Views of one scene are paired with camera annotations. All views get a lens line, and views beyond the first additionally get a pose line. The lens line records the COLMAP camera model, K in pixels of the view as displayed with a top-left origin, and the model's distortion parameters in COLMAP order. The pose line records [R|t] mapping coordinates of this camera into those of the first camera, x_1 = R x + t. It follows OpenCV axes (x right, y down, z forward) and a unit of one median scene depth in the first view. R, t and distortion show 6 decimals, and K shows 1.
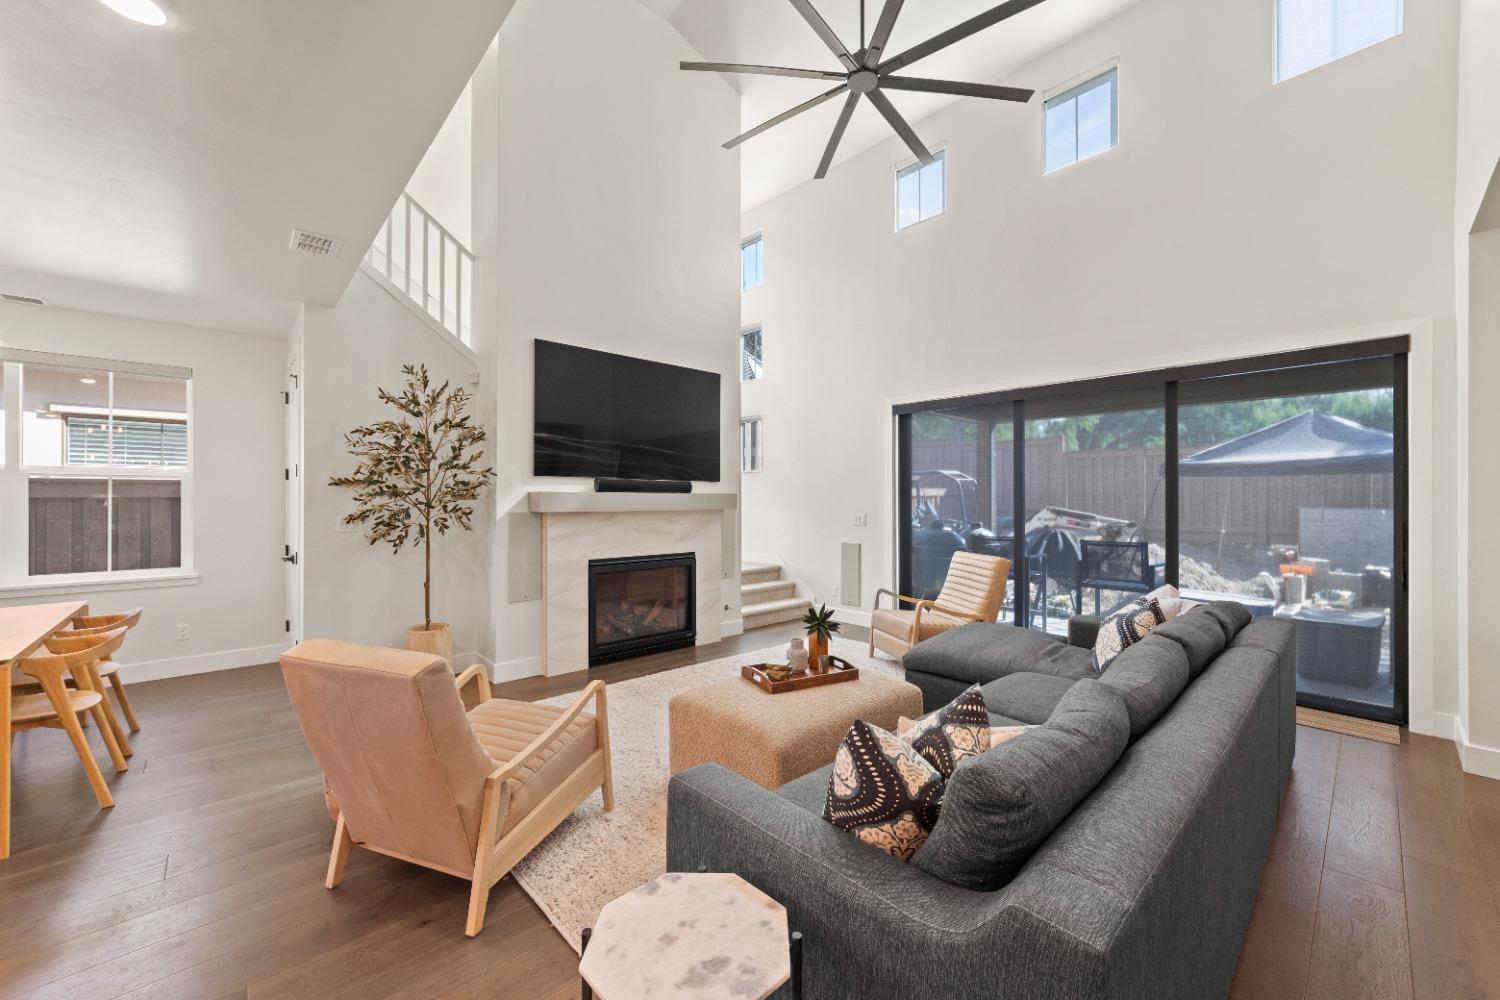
lens RADIAL K [[585.8, 0, 753.6], [0, 585.8, 494.5], [0, 0, 1]] dist [-0.013847, 0.004390]
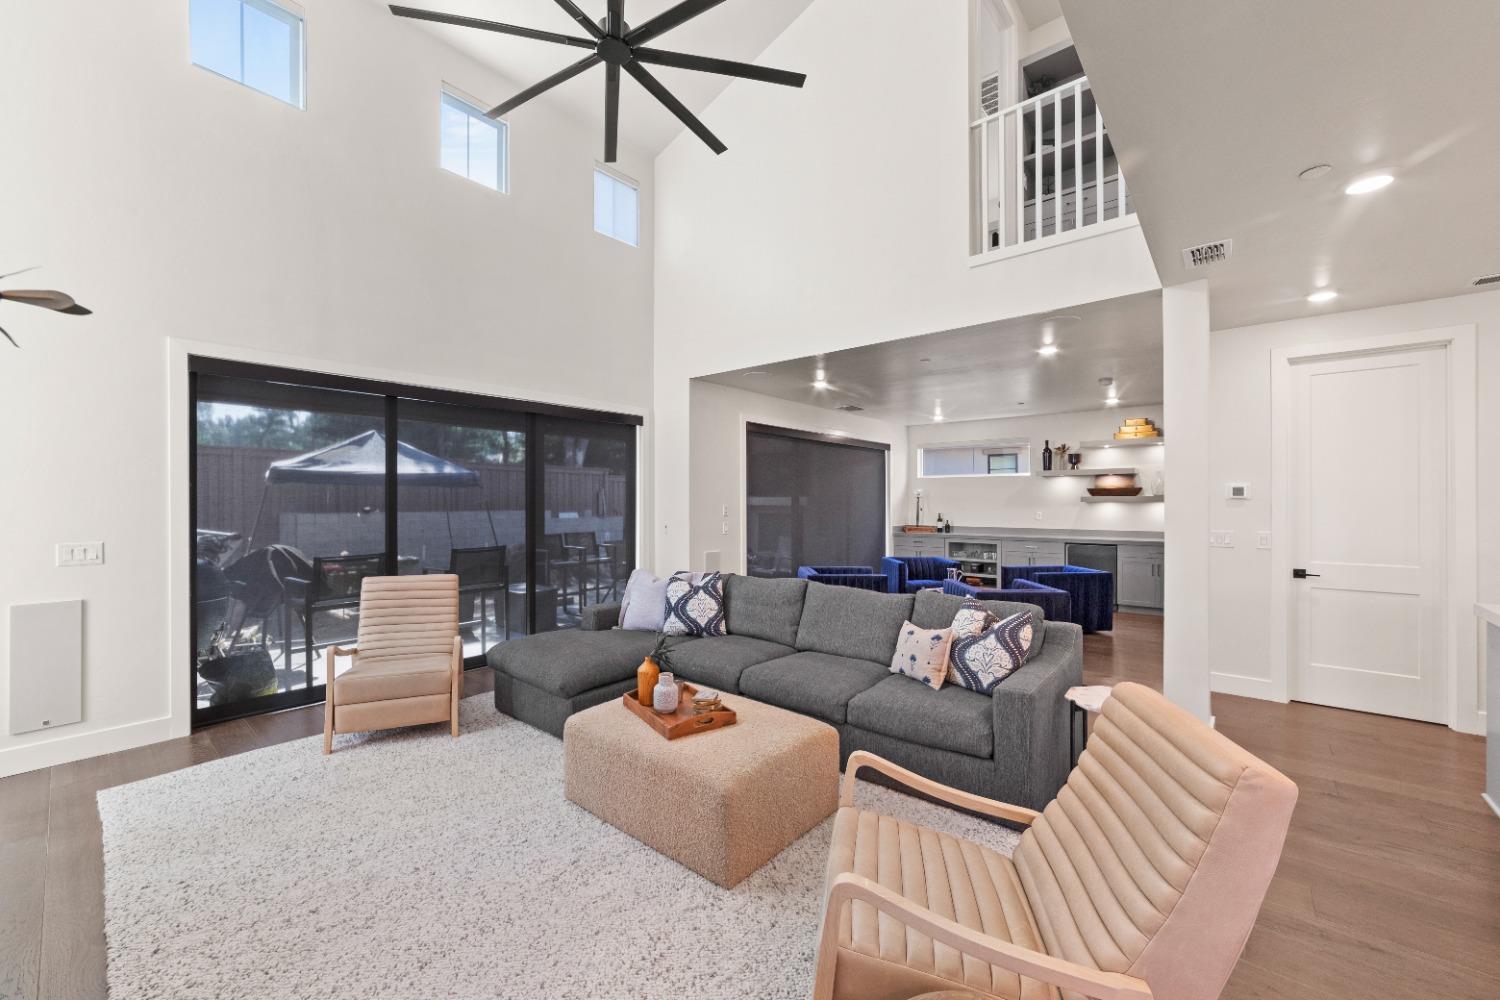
lens RADIAL K [[585.8, 0, 746.6], [0, 585.8, 503.1], [0, 0, 1]] dist [-0.013847, 0.004390]
pose [[-0.124253, -0.002812, 0.992247, -0.518151], [-0.004829, 0.999986, 0.002229, -0.006724], [-0.992239, -0.004514, -0.124264, 0.637134]]
